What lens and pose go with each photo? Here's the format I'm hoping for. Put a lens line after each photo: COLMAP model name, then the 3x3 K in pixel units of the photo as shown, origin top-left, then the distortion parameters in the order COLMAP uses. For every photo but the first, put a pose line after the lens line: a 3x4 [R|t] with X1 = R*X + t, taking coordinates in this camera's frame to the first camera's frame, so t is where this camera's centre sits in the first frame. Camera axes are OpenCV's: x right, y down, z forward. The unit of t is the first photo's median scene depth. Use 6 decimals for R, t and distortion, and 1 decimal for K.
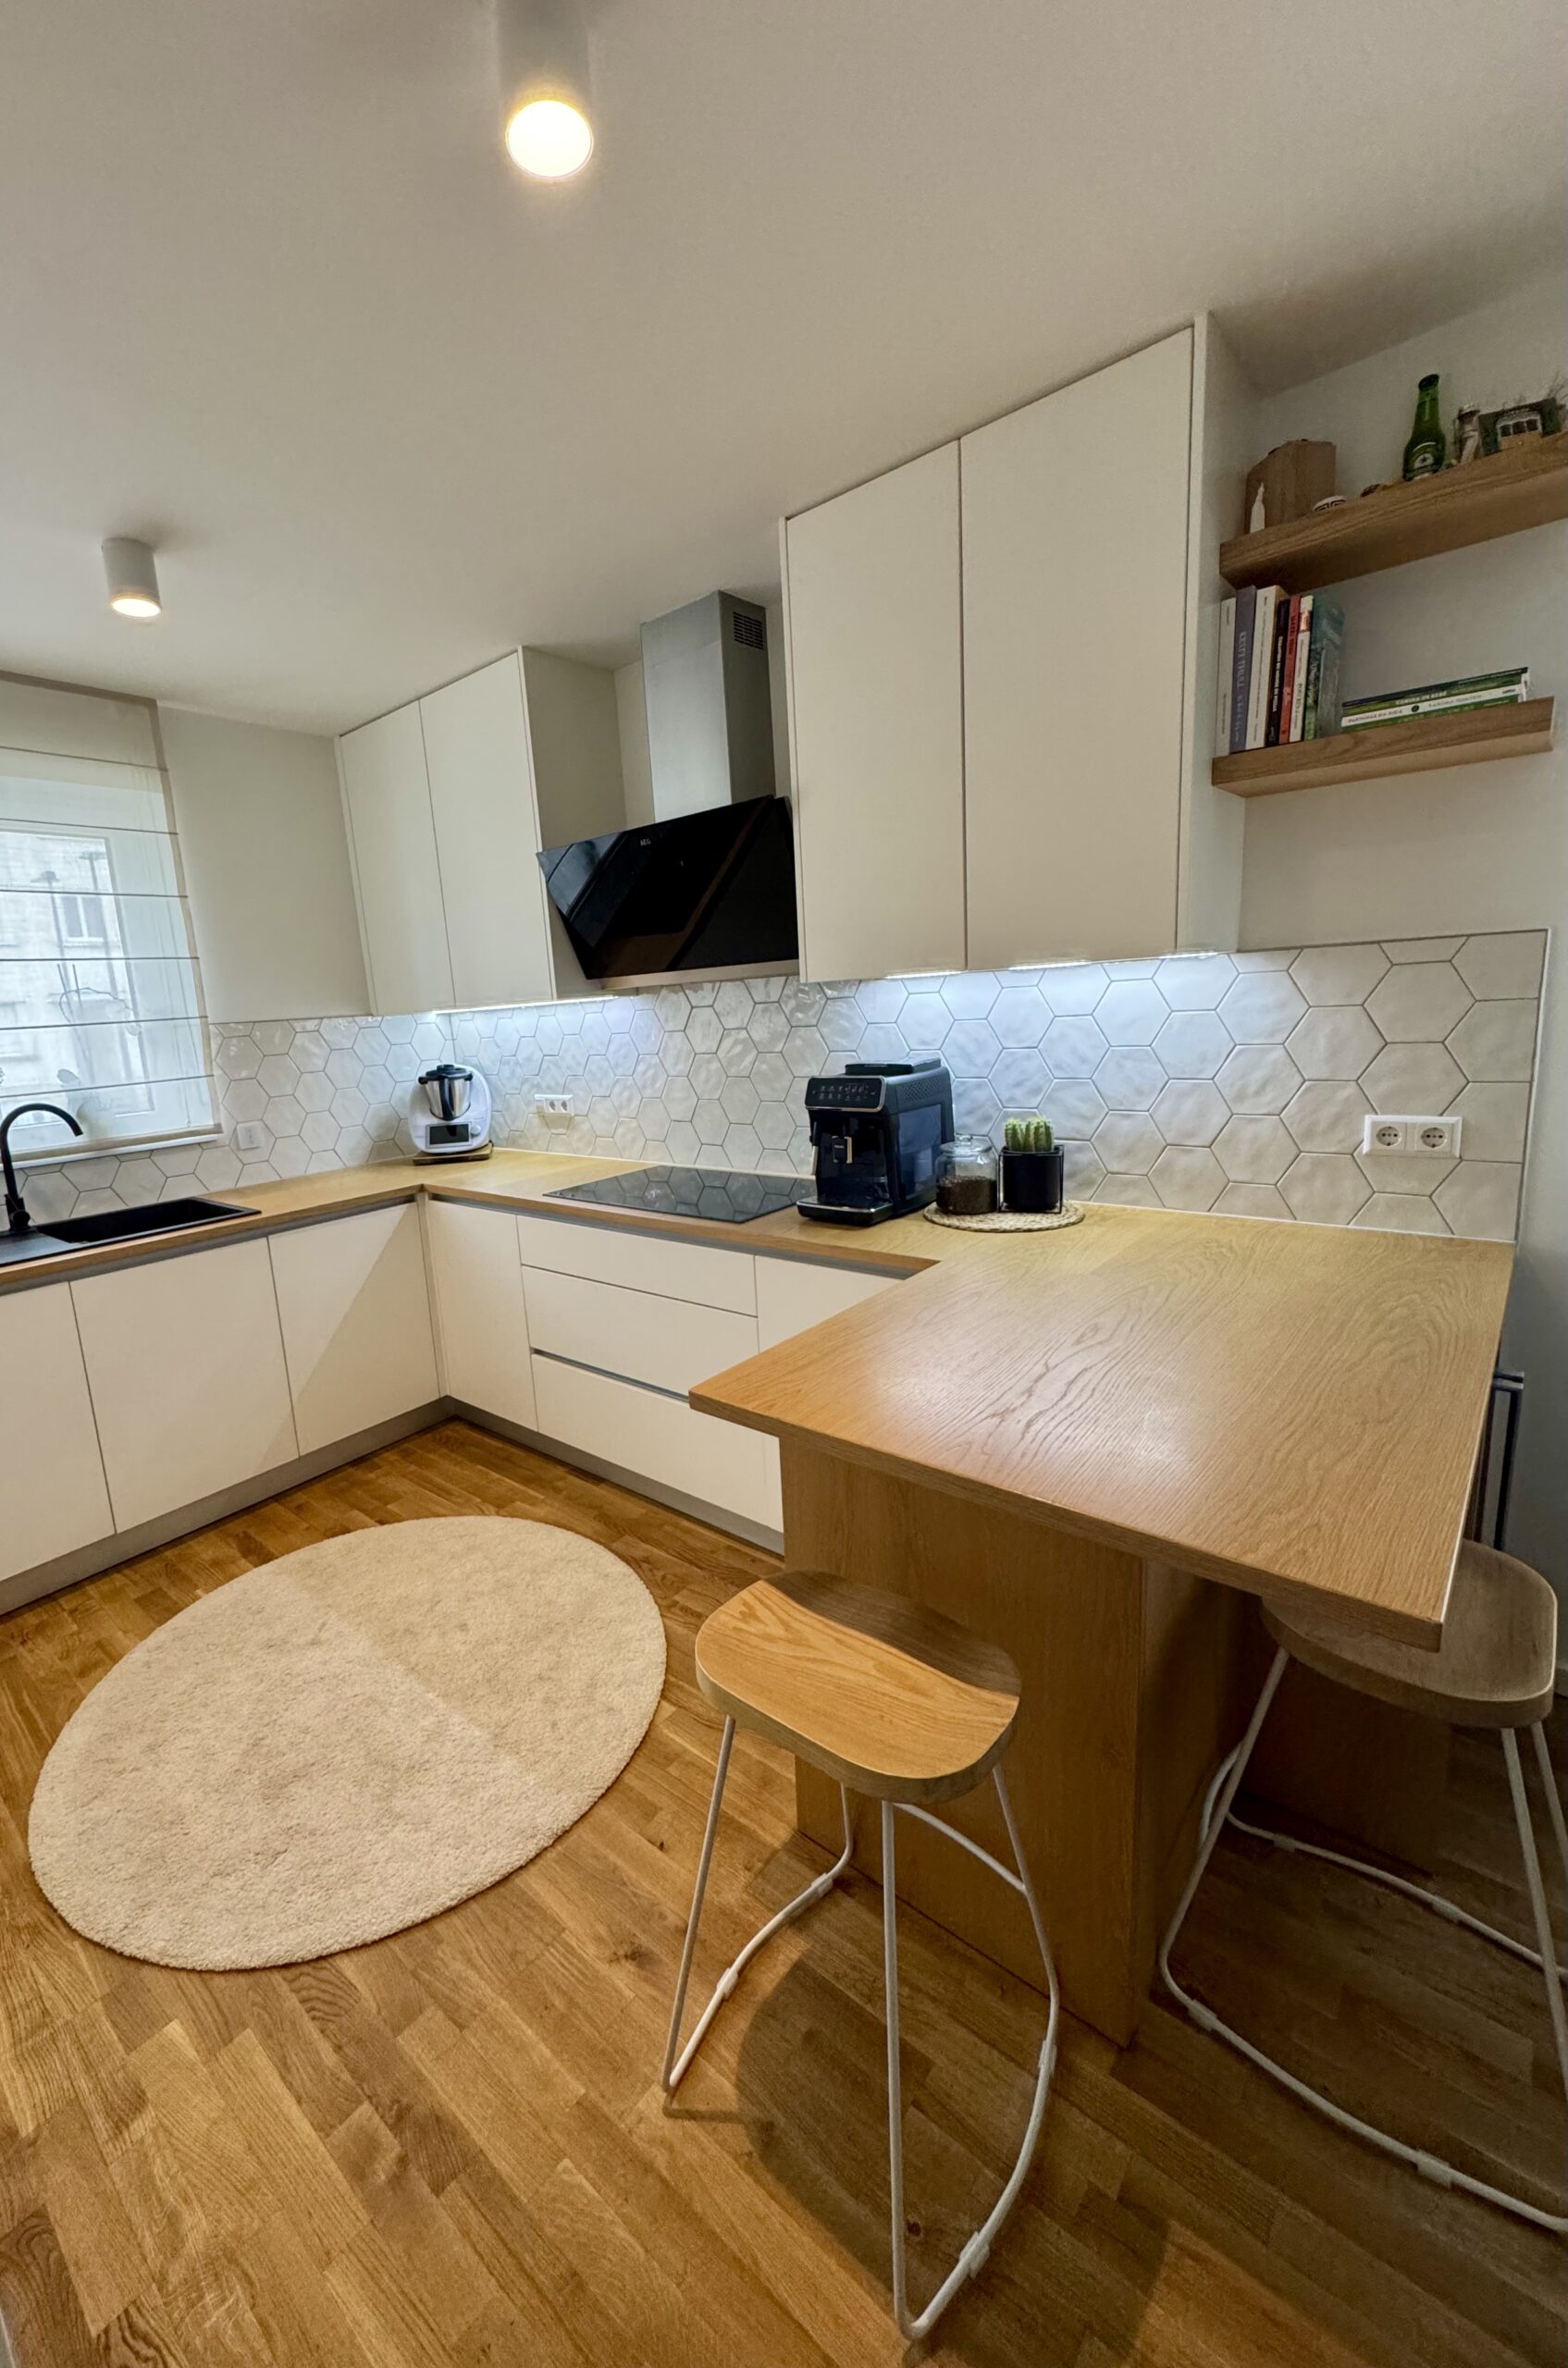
lens RADIAL K [[958.8, 0, 784.0], [0, 958.8, 1184.0], [0, 0, 1]] dist [0.000601, -0.000094]
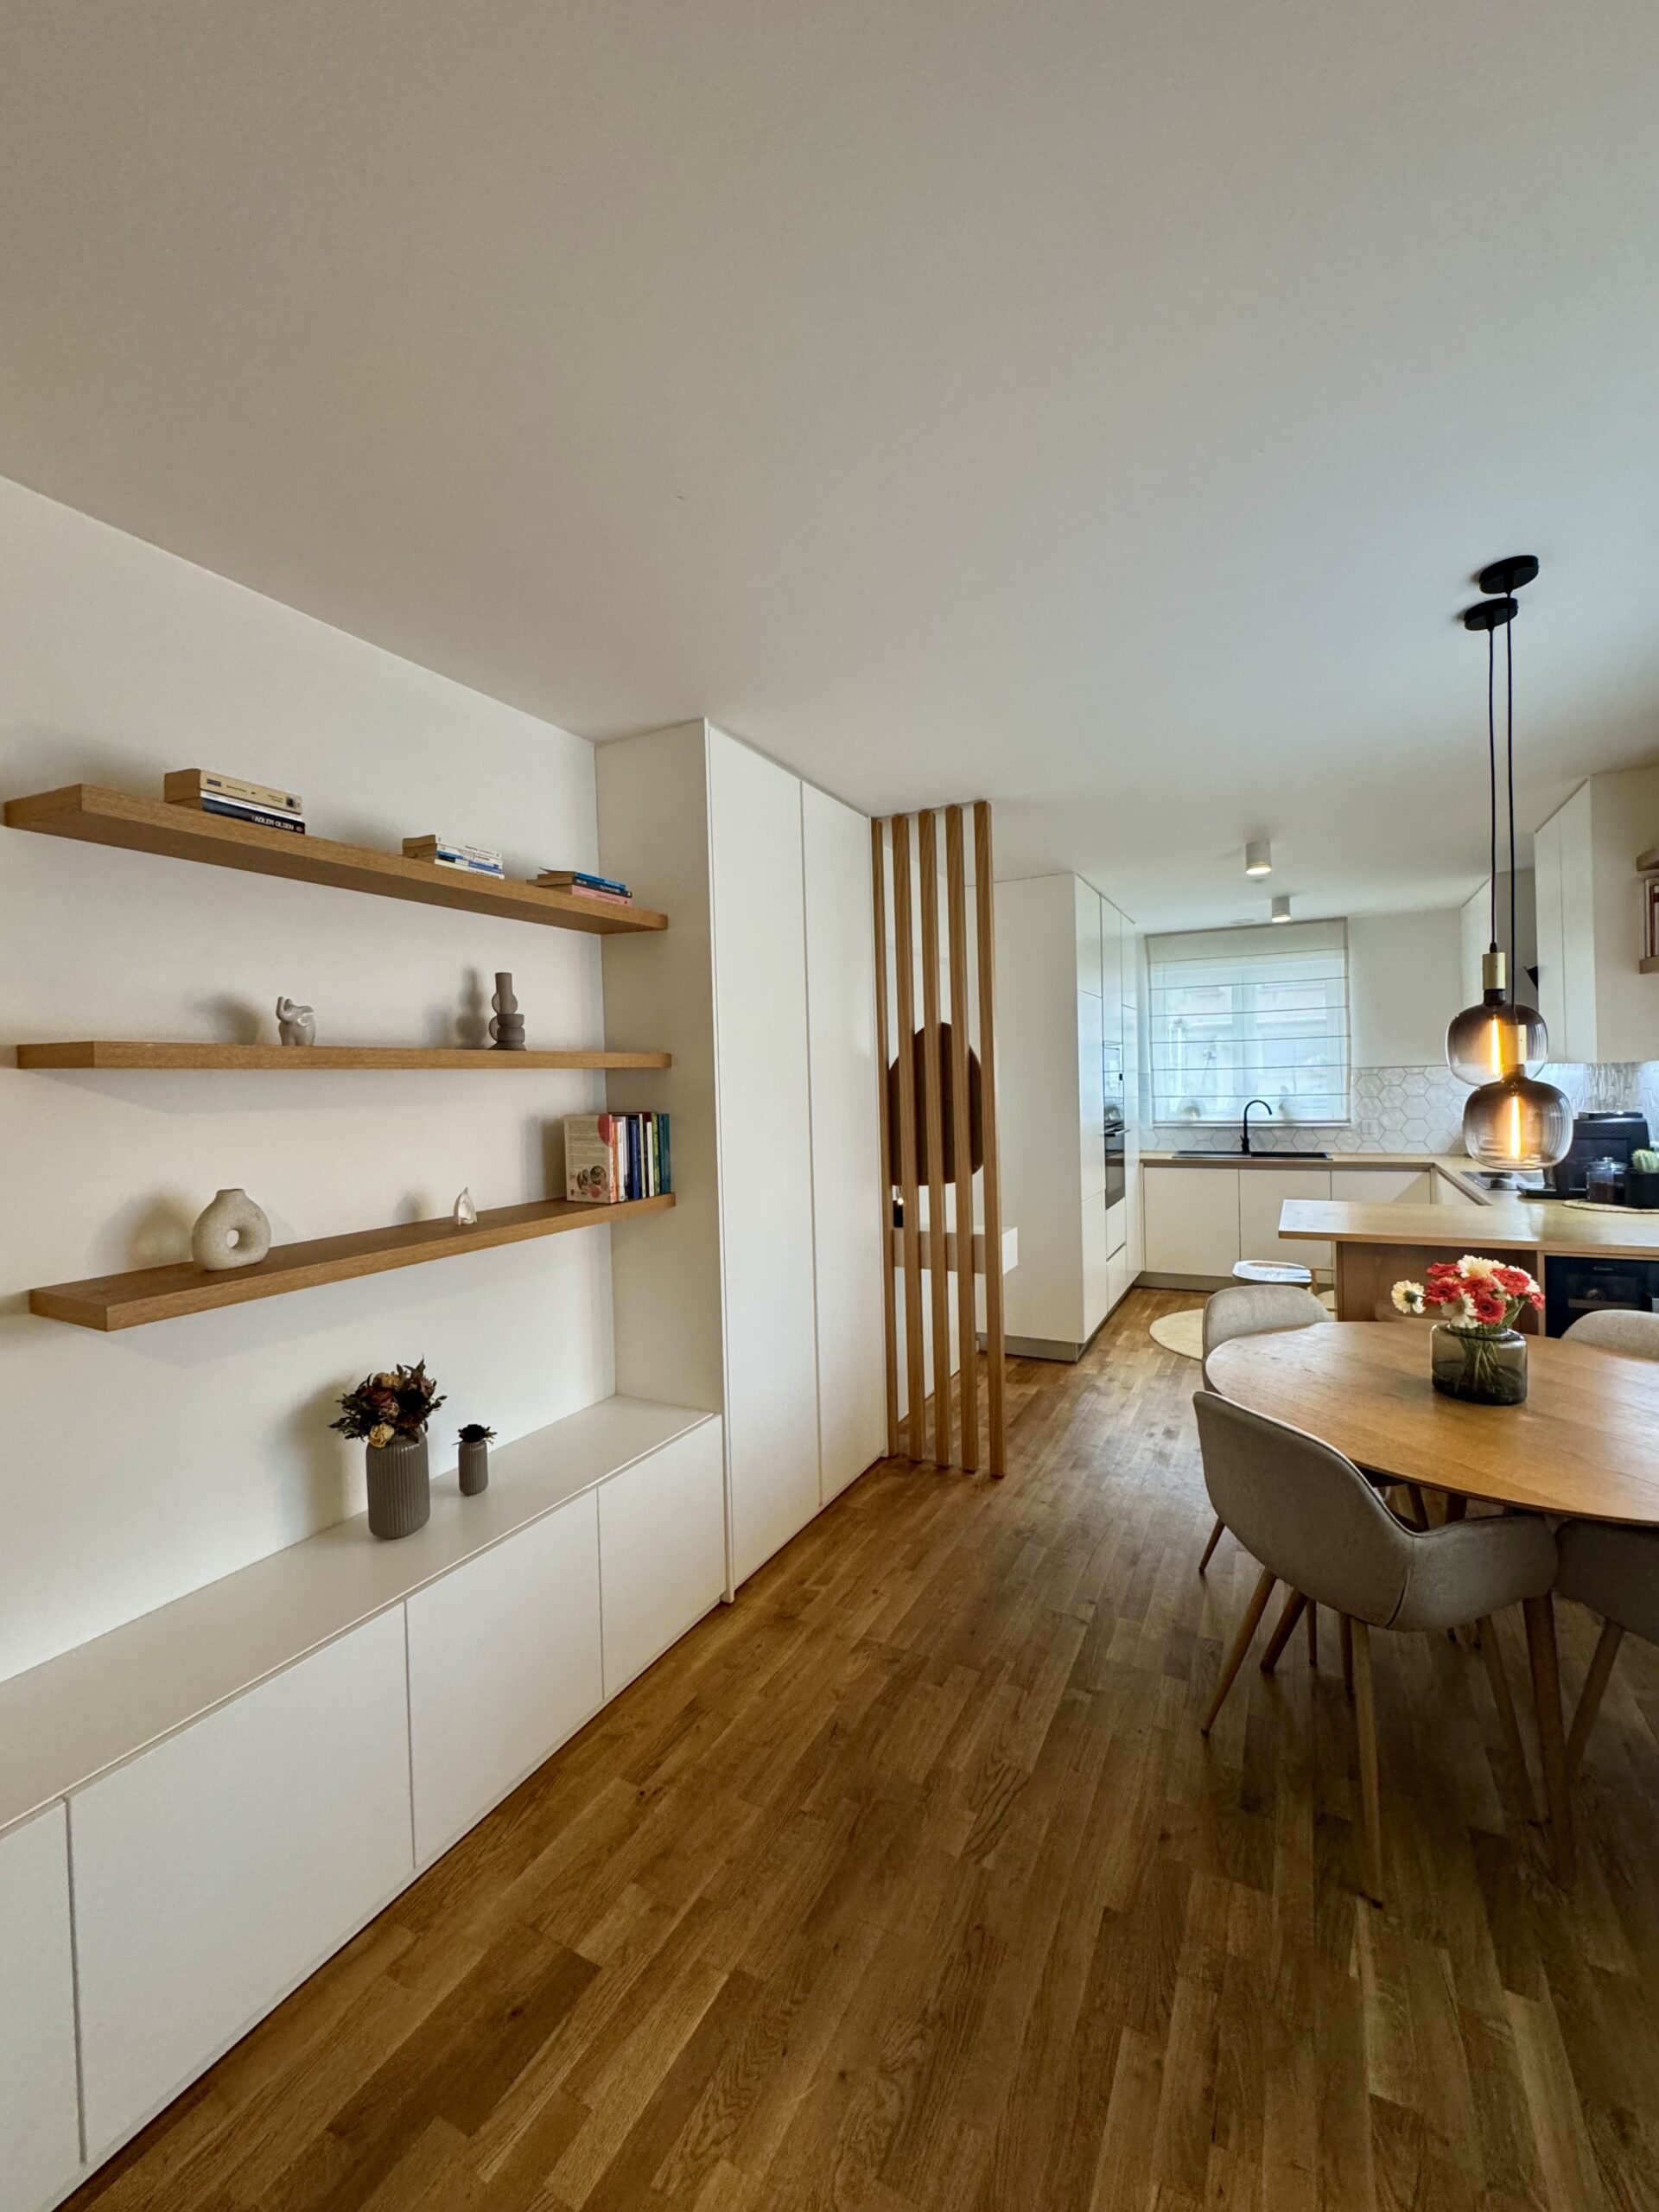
lens RADIAL K [[874.5, 0, 829.5], [0, 874.5, 1106.0], [0, 0, 1]] dist [0.001639, 0.000113]
pose [[0.228535, 0.080200, -0.970227, 0.993582], [-0.166475, 0.985141, 0.042220, 0.014699], [0.959197, 0.151870, 0.238490, -0.492528]]
